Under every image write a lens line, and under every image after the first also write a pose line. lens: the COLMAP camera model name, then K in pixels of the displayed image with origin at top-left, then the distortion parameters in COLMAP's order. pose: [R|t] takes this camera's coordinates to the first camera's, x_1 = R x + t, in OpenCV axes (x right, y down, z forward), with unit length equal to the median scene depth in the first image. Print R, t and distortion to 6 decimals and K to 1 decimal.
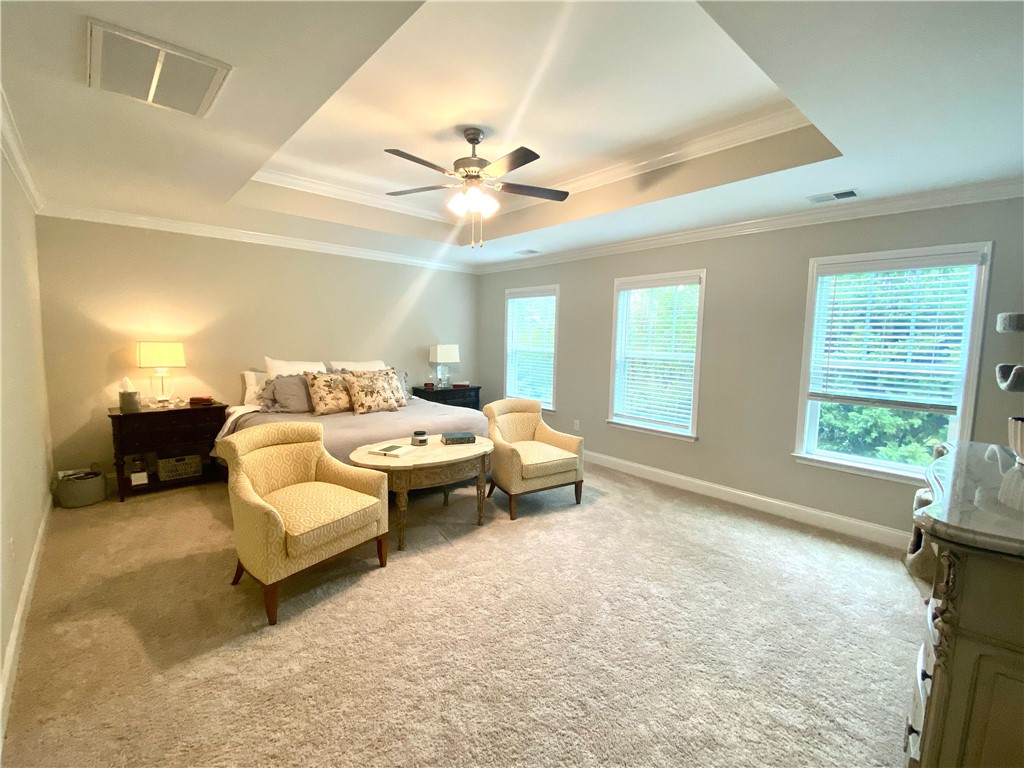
lens RADIAL K [[463.9, 0, 512.8], [0, 463.9, 380.5], [0, 0, 1]] dist [0.004628, -0.004396]
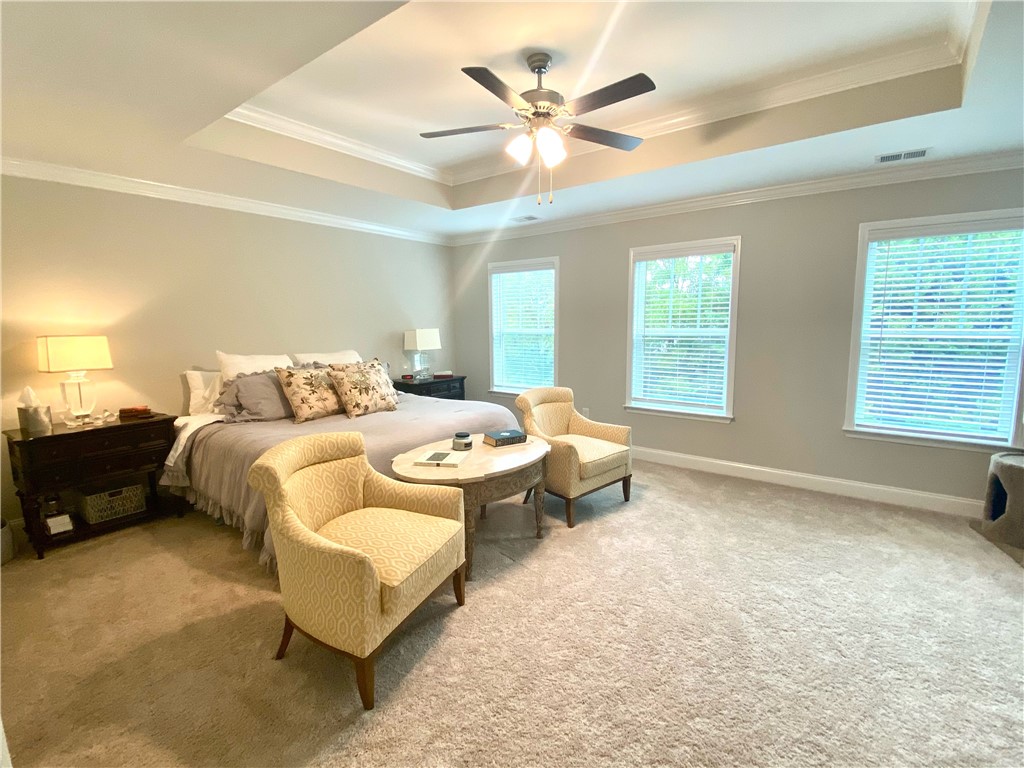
lens RADIAL K [[494.9, 0, 515.9], [0, 494.9, 382.1], [0, 0, 1]] dist [-0.002863, -0.003035]
pose [[0.981339, -0.052058, 0.185104, -0.257018], [0.046593, 0.998343, 0.033756, -0.004524], [-0.186555, -0.024501, 0.982139, 0.125839]]
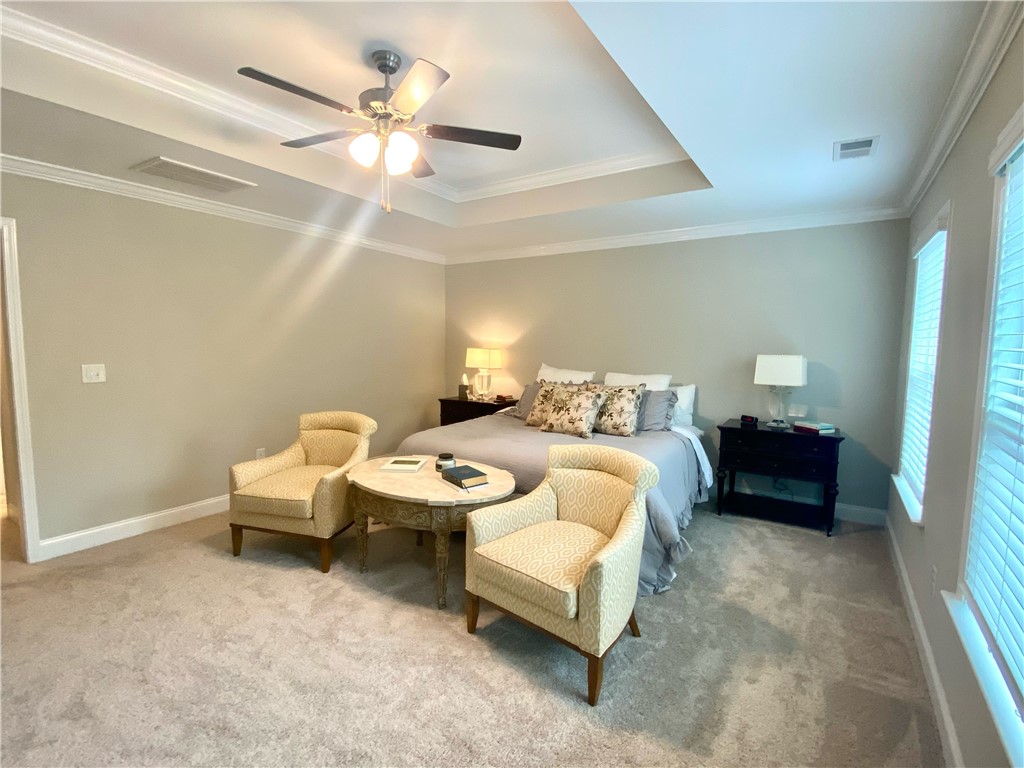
lens RADIAL K [[472.2, 0, 513.9], [0, 472.2, 387.3], [0, 0, 1]] dist [-0.004806, -0.000258]
pose [[0.251303, 0.076614, -0.964872, 0.594474], [-0.098341, 0.993725, 0.053292, -0.059956], [0.962900, 0.081494, 0.257260, 0.871677]]
